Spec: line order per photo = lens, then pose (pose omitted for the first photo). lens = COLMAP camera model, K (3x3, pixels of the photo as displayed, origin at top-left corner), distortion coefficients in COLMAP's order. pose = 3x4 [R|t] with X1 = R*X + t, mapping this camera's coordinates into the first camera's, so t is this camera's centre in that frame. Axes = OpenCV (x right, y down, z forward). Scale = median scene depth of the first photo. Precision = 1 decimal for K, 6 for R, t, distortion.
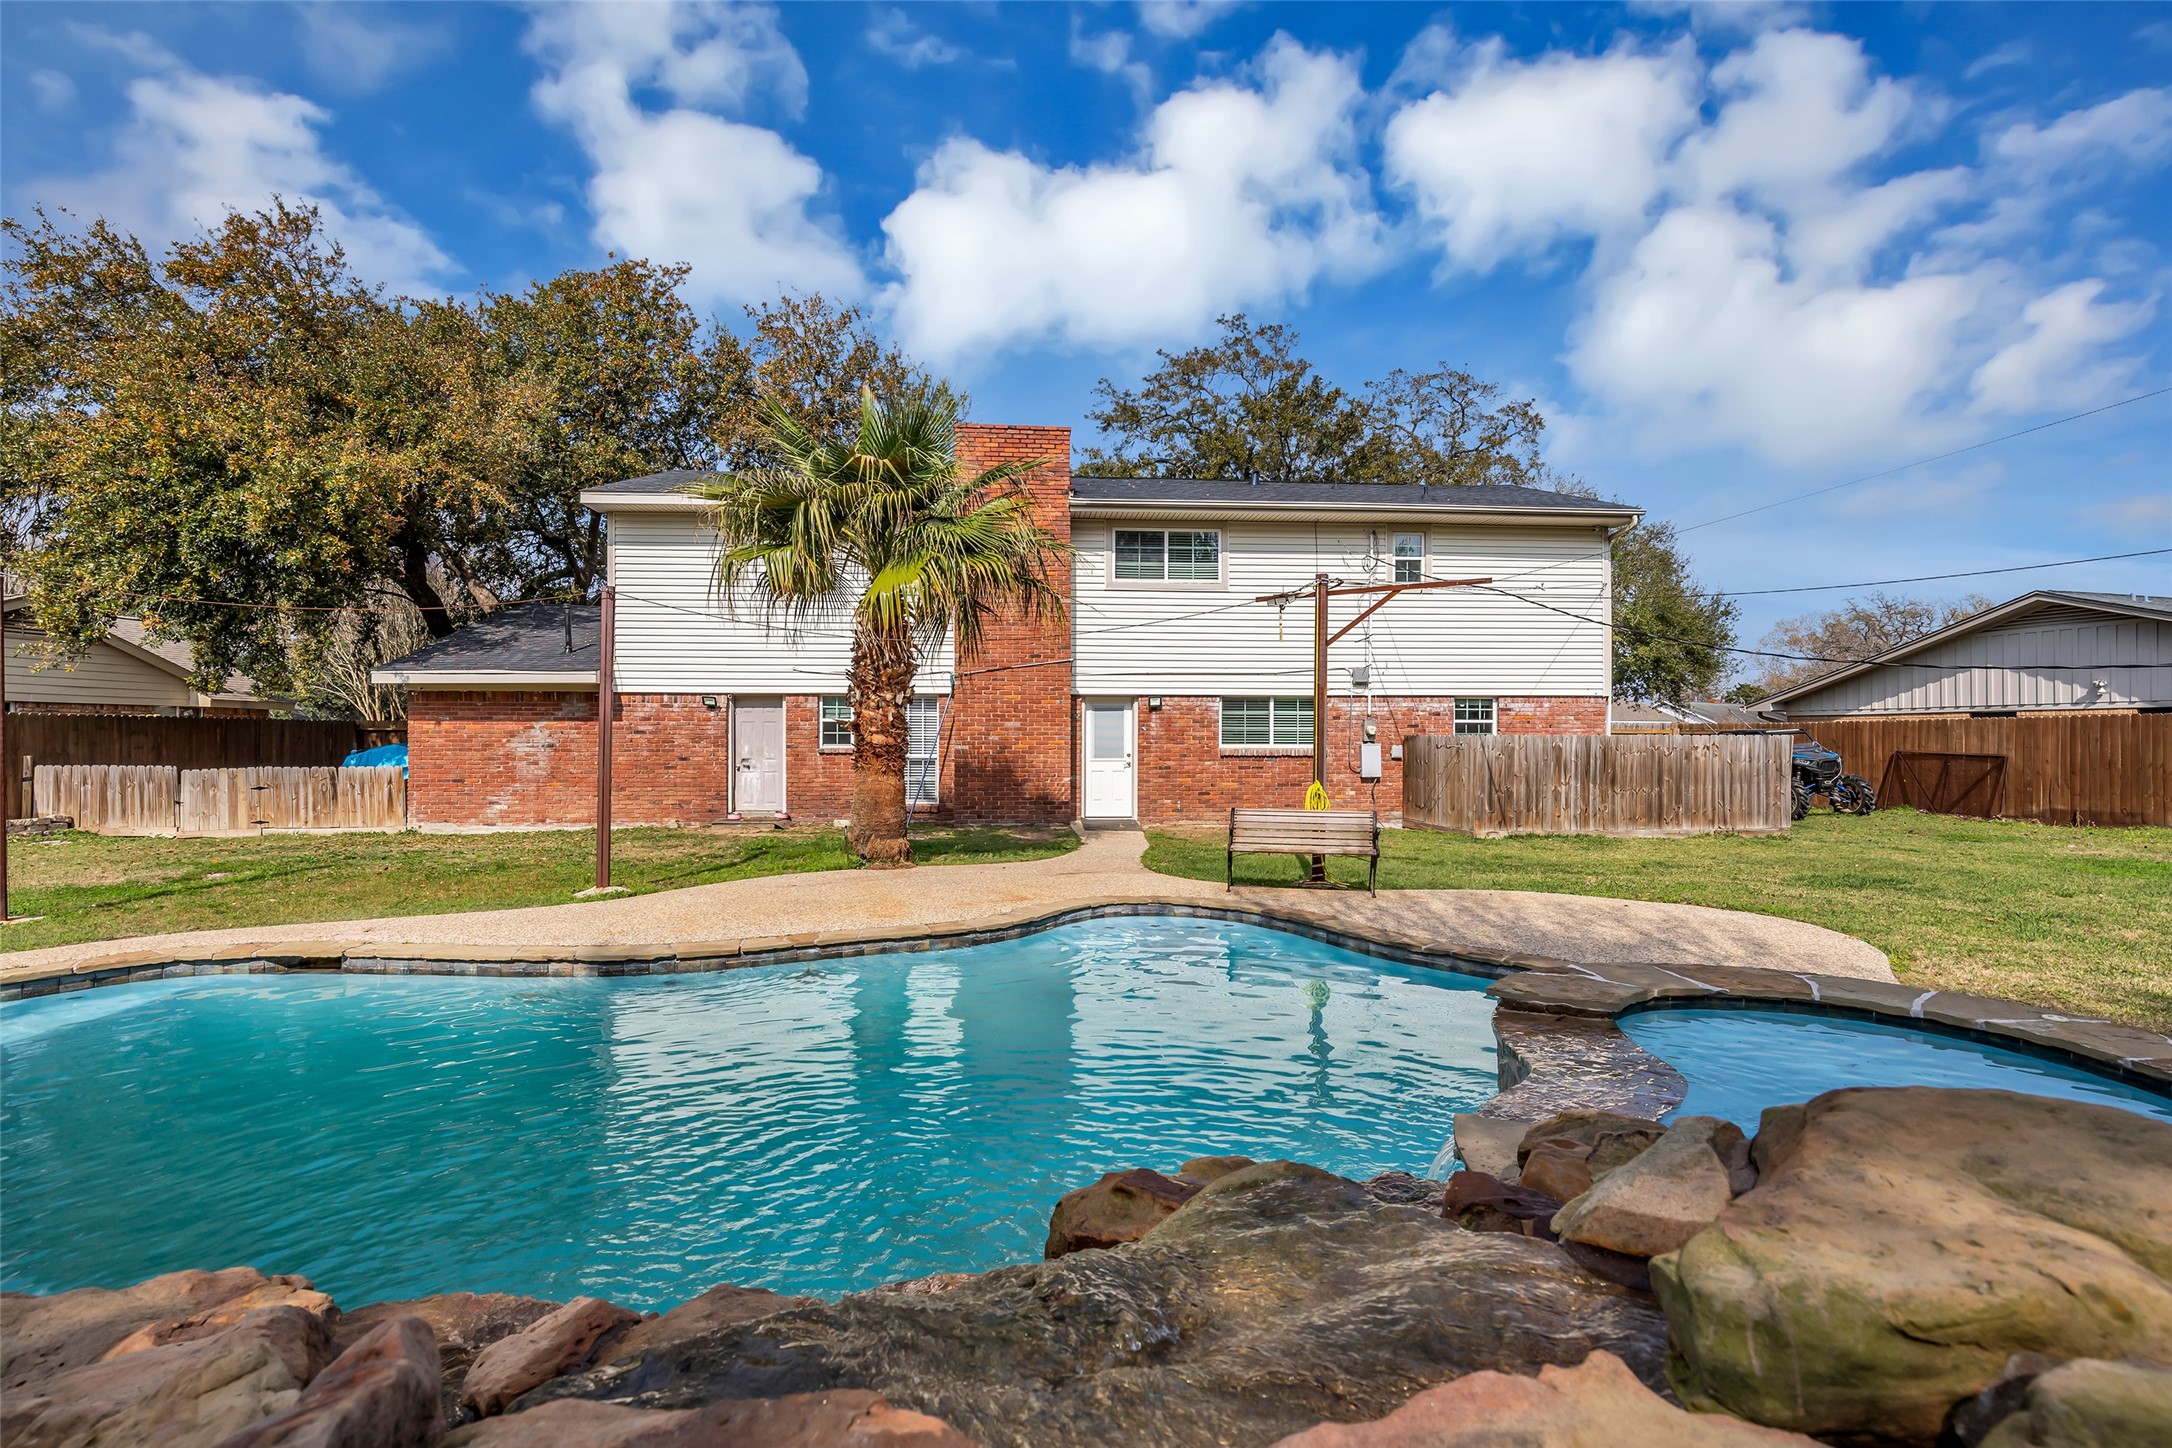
lens RADIAL K [[987.0, 0, 1077.9], [0, 987.0, 730.7], [0, 0, 1]] dist [-0.013914, 0.000850]
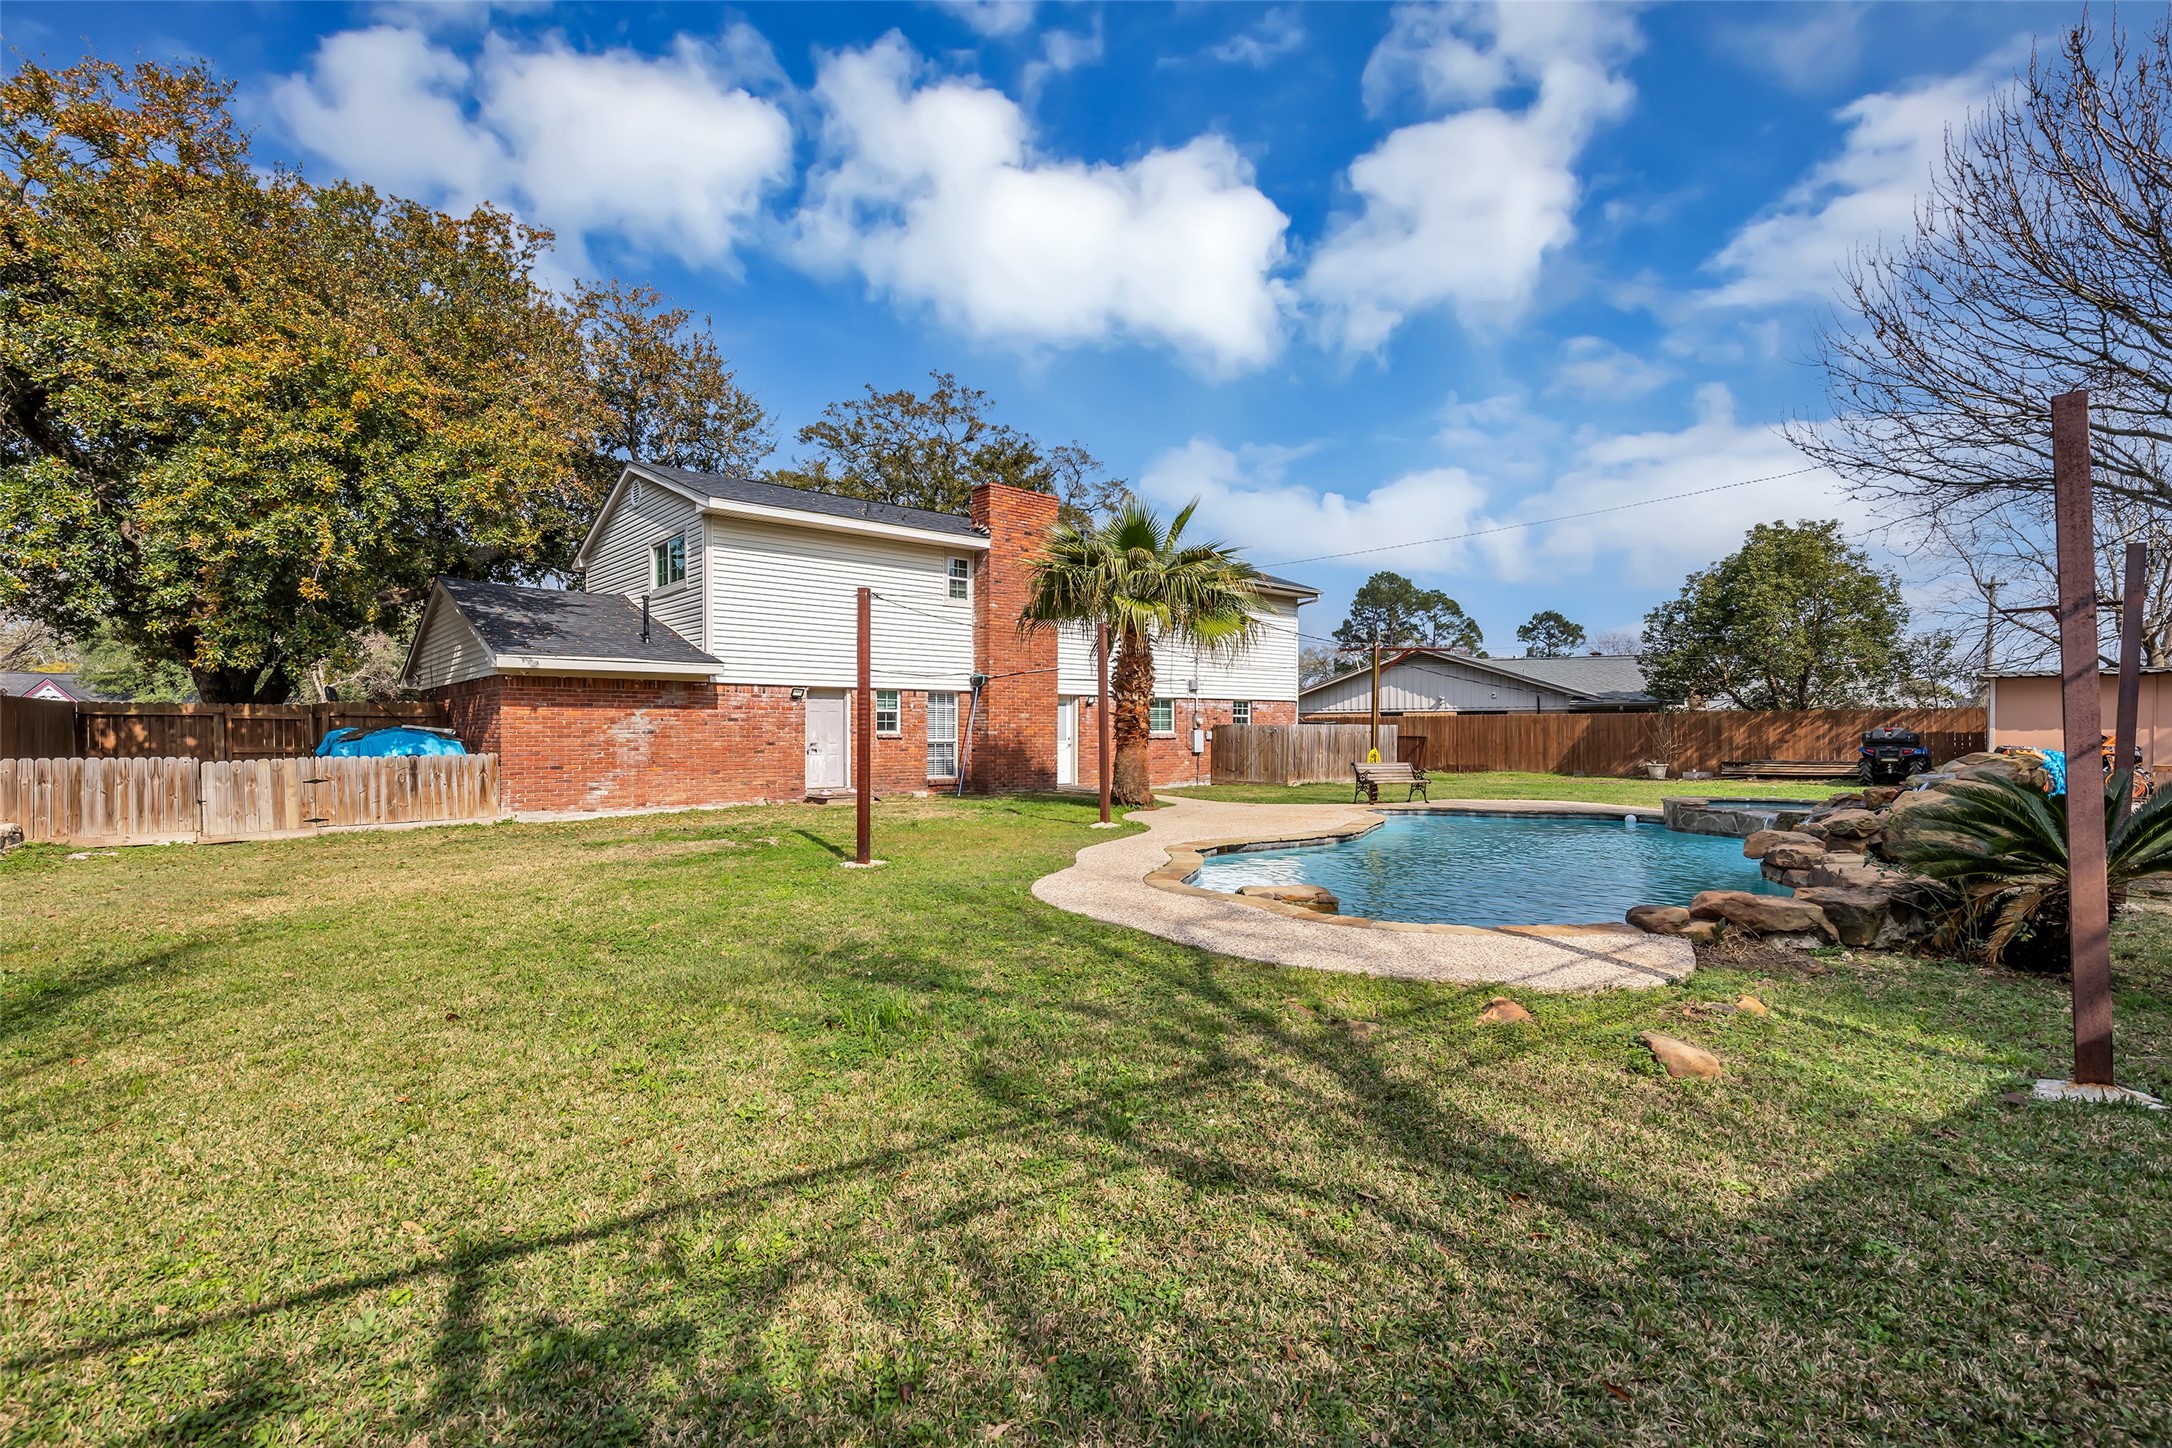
lens RADIAL K [[987.0, 0, 1086.3], [0, 987.0, 724.4], [0, 0, 1]] dist [-0.013914, 0.000850]
pose [[0.793902, 0.003400, 0.608036, -0.808601], [-0.006877, 0.999971, 0.003388, 0.000321], [-0.608007, -0.006871, 0.793902, -0.108187]]
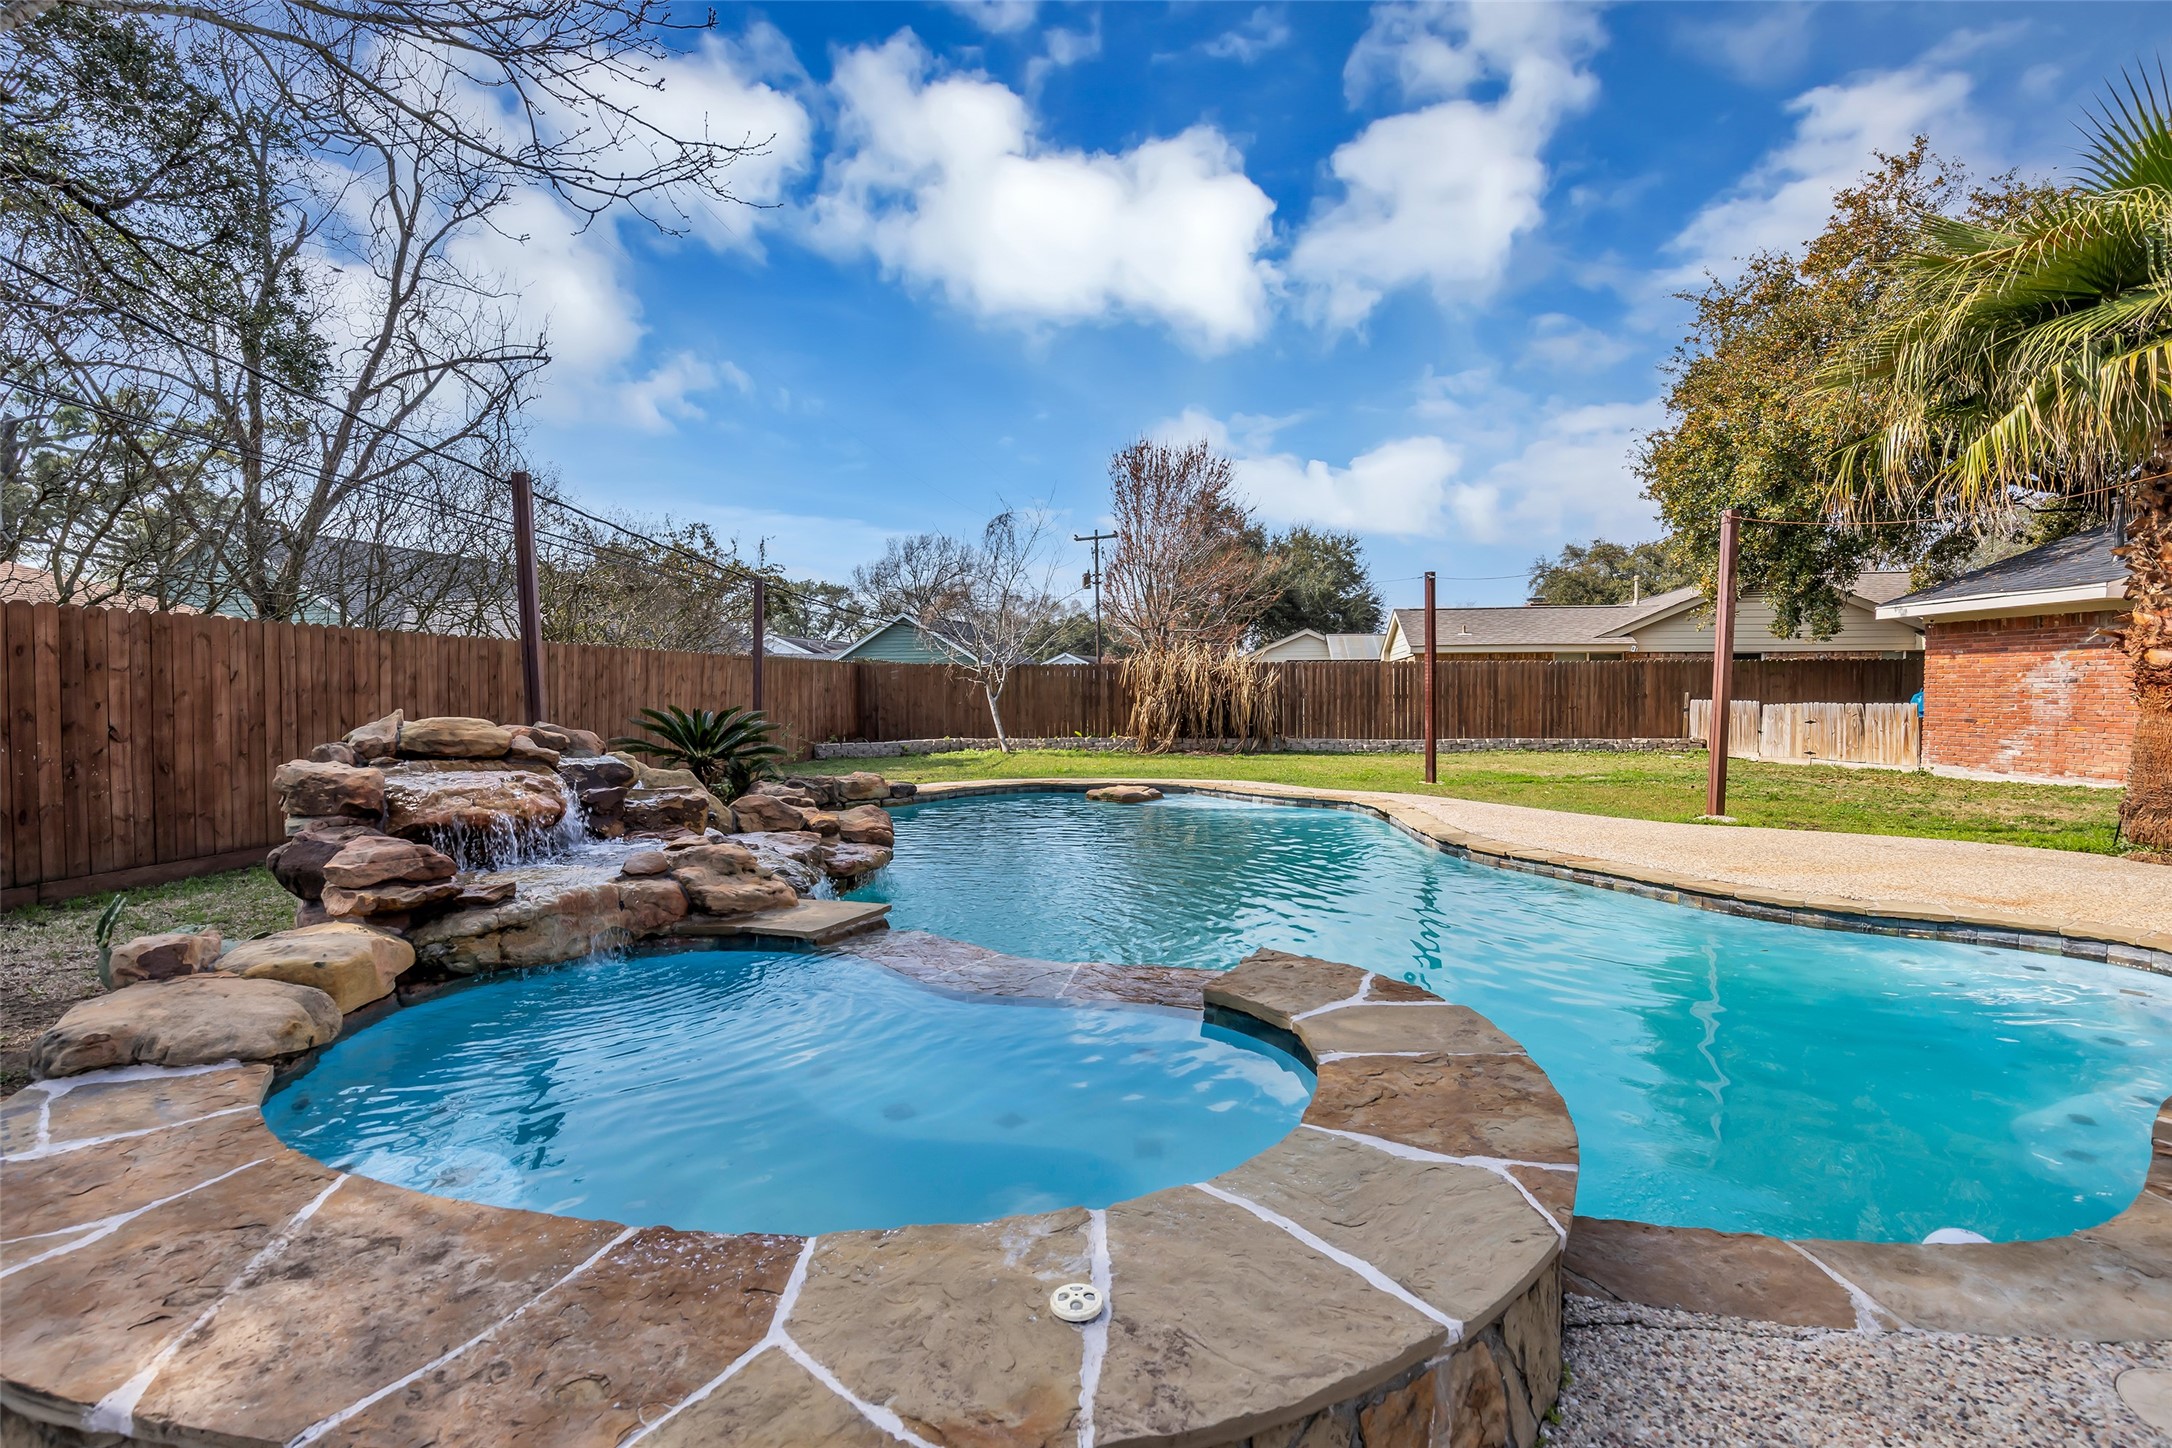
lens RADIAL K [[987.0, 0, 1078.1], [0, 987.0, 729.6], [0, 0, 1]] dist [-0.013914, 0.000850]
pose [[-0.052692, 0.037954, -0.997889, 0.306171], [0.013620, 0.999212, 0.037285, 0.014612], [0.998518, -0.011627, -0.053168, 0.228976]]
